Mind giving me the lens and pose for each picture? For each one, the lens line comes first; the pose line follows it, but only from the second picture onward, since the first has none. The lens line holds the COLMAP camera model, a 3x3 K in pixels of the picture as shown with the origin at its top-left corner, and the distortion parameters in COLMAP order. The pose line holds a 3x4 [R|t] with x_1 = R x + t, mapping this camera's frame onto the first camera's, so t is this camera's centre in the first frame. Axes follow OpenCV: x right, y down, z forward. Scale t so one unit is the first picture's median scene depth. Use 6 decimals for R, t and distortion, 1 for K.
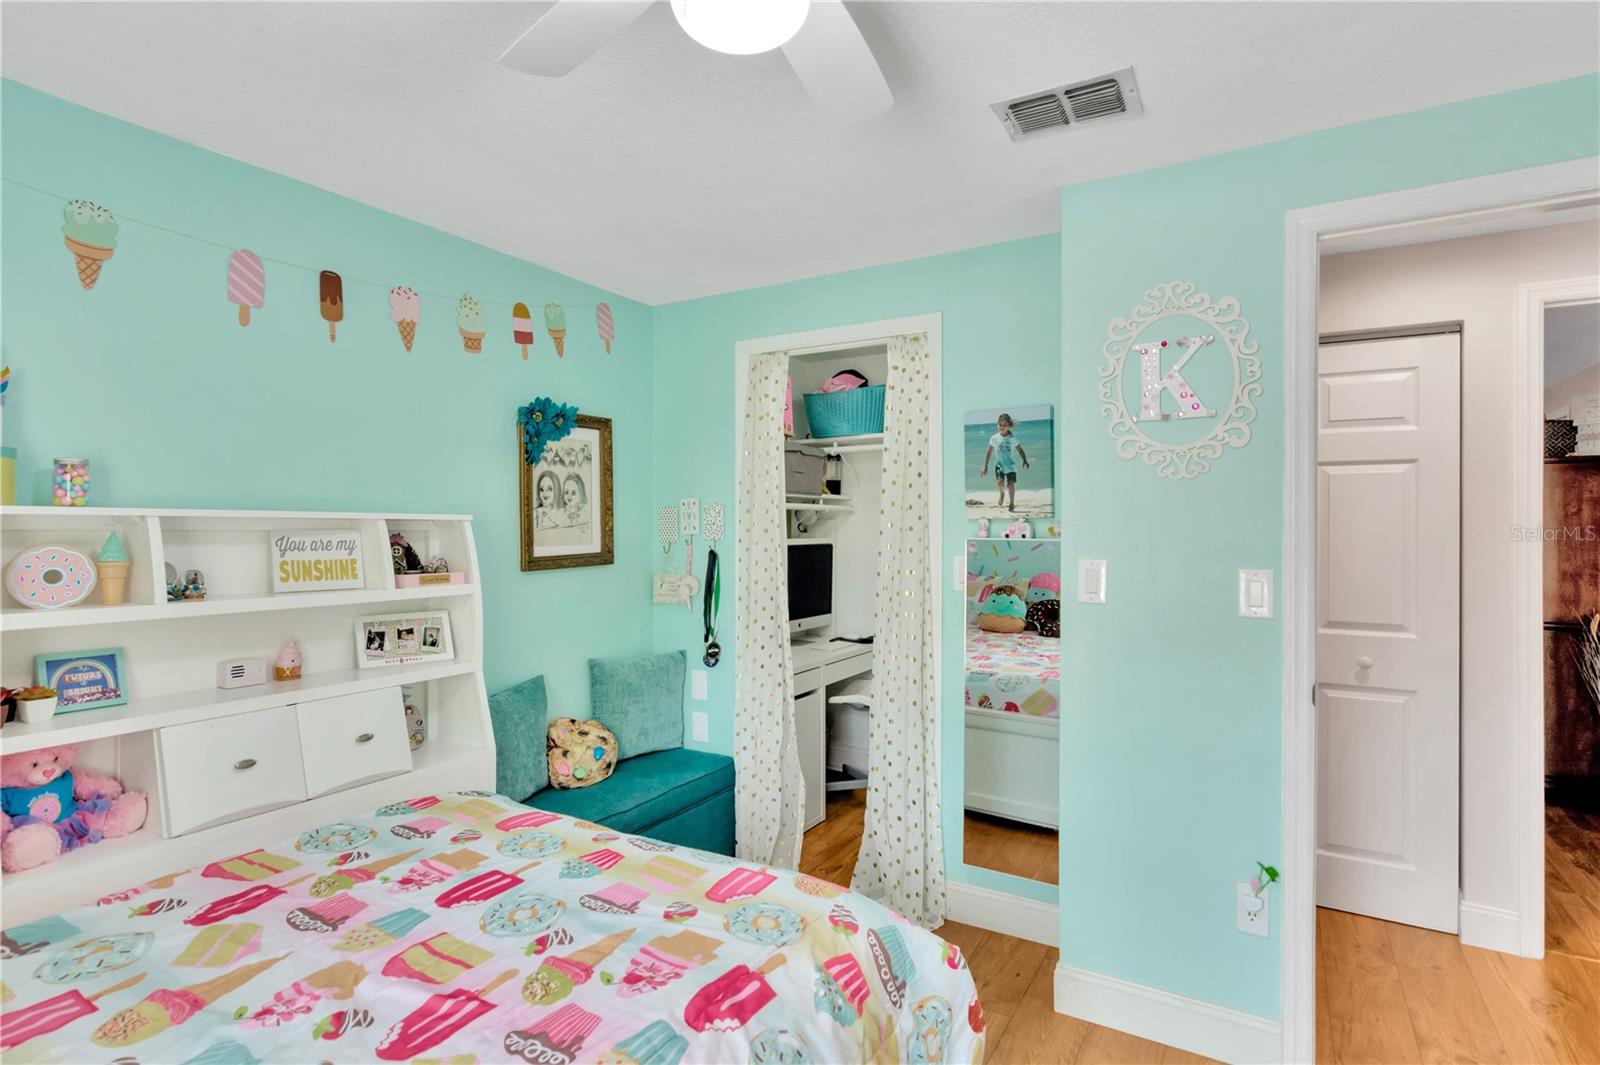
lens RADIAL K [[794.9, 0, 808.4], [0, 794.9, 527.9], [0, 0, 1]] dist [-0.003418, 0.001790]
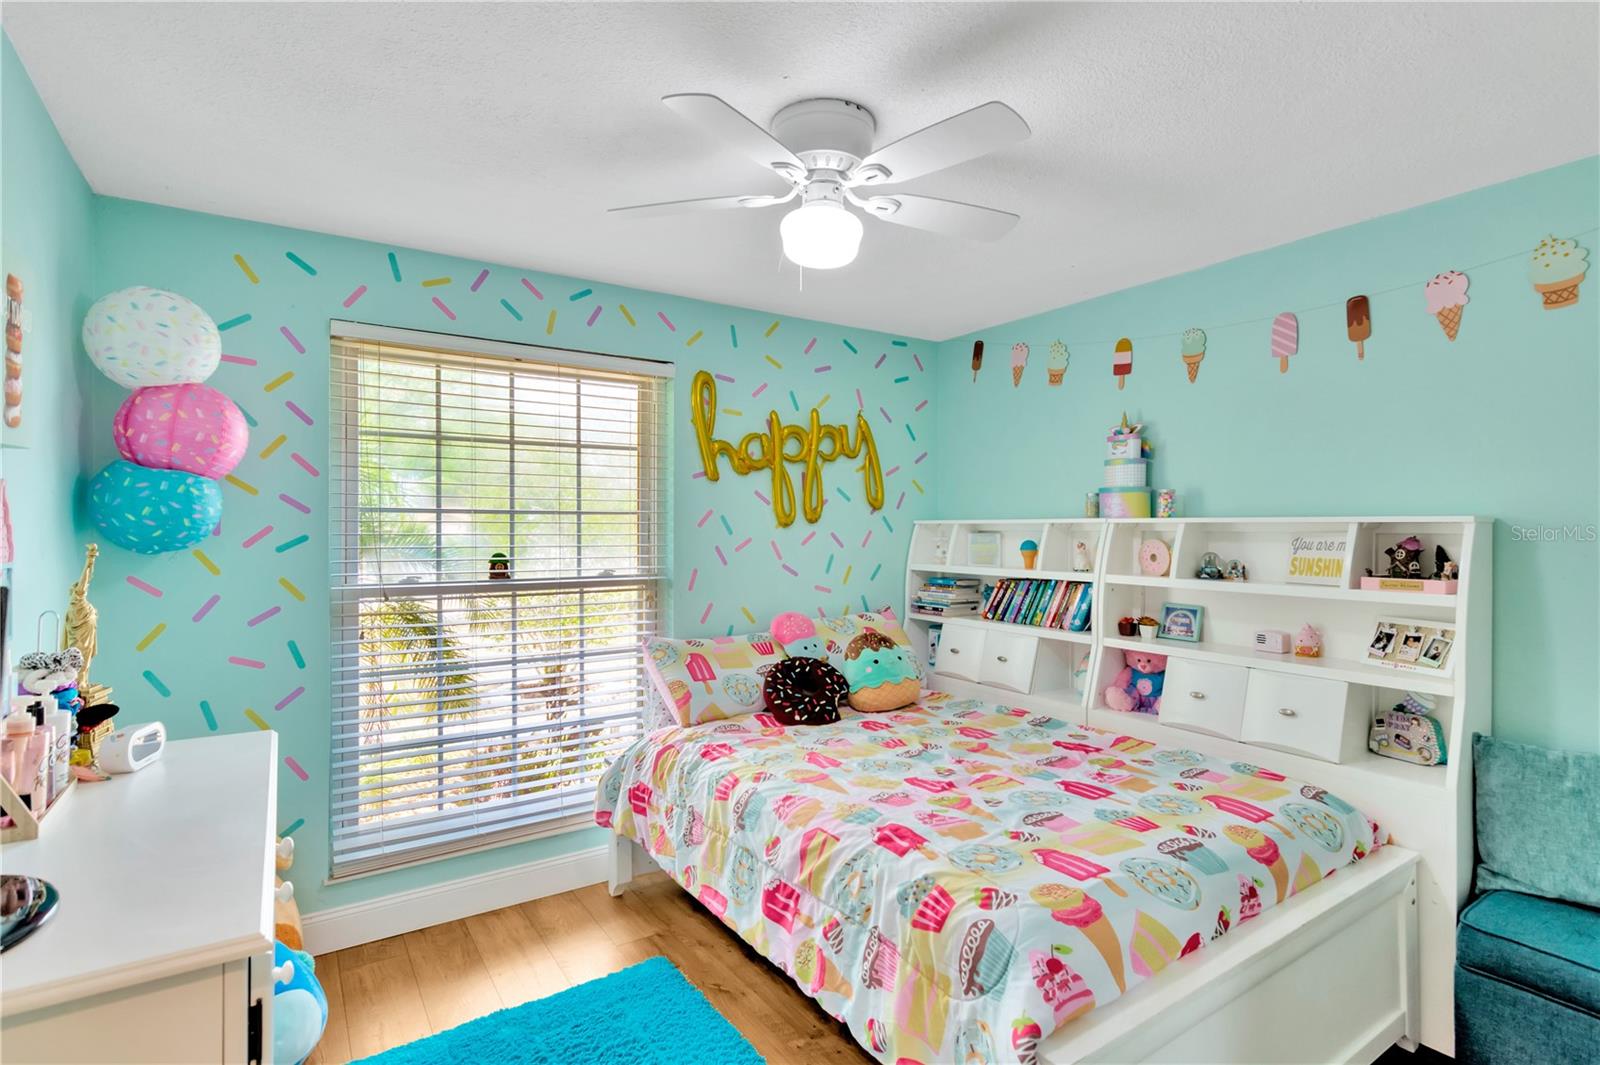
lens RADIAL K [[794.9, 0, 809.0], [0, 794.9, 535.4], [0, 0, 1]] dist [-0.003418, 0.001790]
pose [[-0.426719, 0.009381, -0.904336, 0.933011], [-0.000894, 0.999941, 0.010795, -0.006097], [0.904384, 0.005415, -0.426686, 1.028946]]
